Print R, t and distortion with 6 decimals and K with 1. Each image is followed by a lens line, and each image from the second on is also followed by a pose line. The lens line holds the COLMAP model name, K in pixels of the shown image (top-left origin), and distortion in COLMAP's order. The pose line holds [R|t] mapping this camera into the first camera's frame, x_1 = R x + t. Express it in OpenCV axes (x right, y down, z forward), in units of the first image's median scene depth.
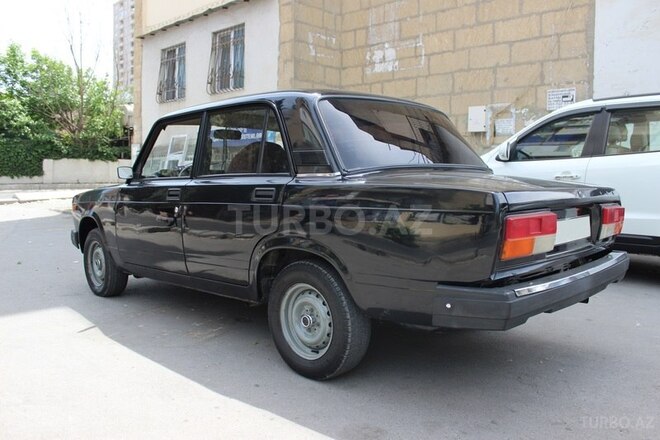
lens RADIAL K [[565.6, 0, 330.0], [0, 565.6, 220.0], [0, 0, 1]] dist [-0.095985, 0.000844]
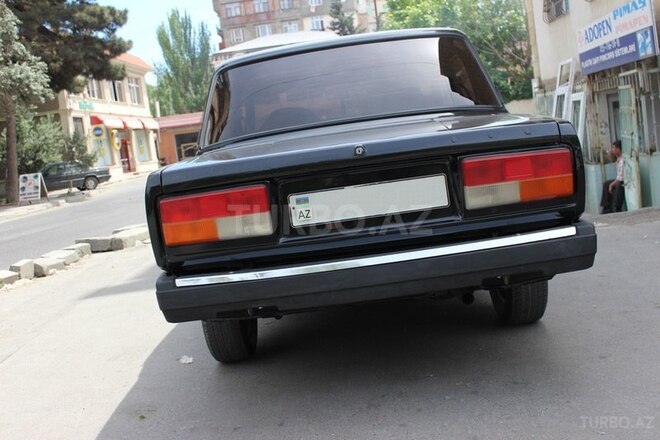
lens RADIAL K [[735.1, 0, 330.0], [0, 735.1, 220.0], [0, 0, 1]] dist [-0.136678, 0.298298]
pose [[0.676208, -0.019371, -0.736456, 1.037837], [0.075504, 0.996213, 0.043123, -0.002819], [0.732832, -0.084765, 0.675109, 0.294754]]
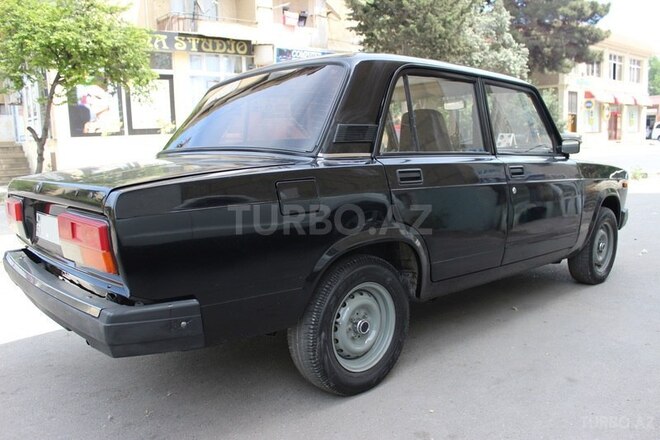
lens RADIAL K [[546.9, 0, 330.0], [0, 546.9, 220.0], [0, 0, 1]] dist [-0.050504, 0.001681]
pose [[-0.065537, 0.136659, -0.988448, 1.157919], [-0.062036, 0.988103, 0.140725, -0.136203], [0.995920, 0.070542, -0.056279, 1.381845]]
